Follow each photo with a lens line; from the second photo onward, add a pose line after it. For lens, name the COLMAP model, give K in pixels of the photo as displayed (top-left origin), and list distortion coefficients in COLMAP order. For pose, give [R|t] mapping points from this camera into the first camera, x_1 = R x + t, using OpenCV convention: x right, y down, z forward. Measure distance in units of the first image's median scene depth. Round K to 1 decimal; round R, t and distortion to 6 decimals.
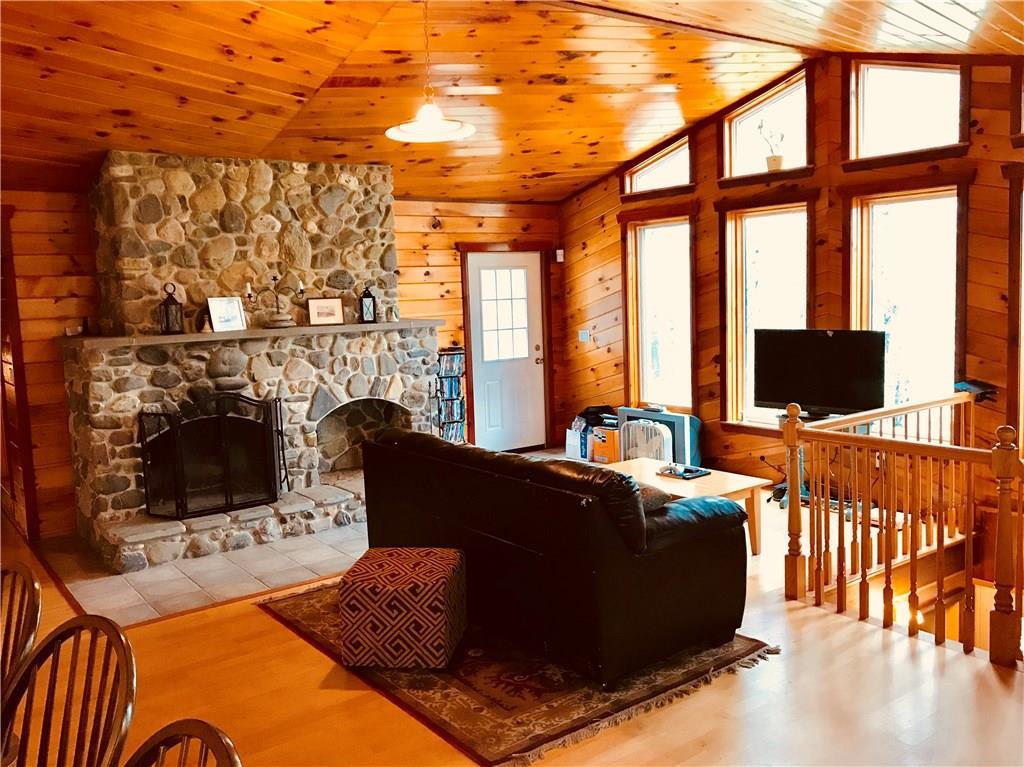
lens RADIAL K [[850.0, 0, 516.2], [0, 850.0, 379.6], [0, 0, 1]] dist [-0.001391, -0.000337]
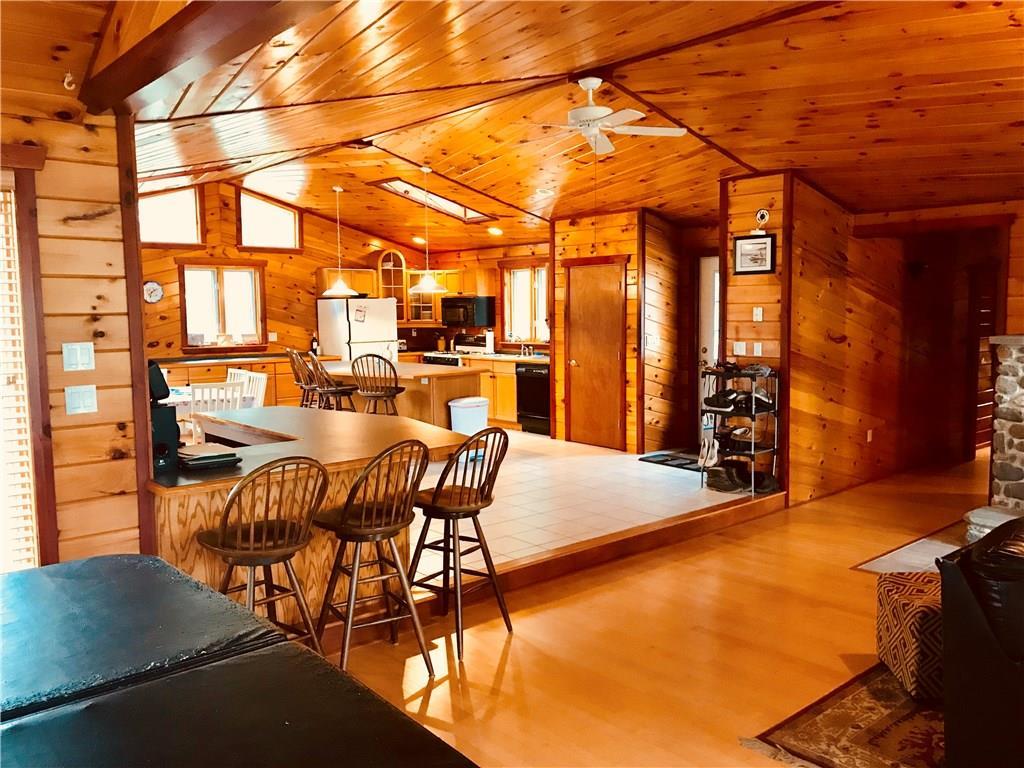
lens RADIAL K [[850.0, 0, 516.8], [0, 850.0, 384.9], [0, 0, 1]] dist [-0.001391, -0.000337]
pose [[0.040656, 0.124959, -0.991329, 0.554999], [-0.094818, 0.988154, 0.120671, -0.056978], [0.994664, 0.089089, 0.052023, 0.326049]]
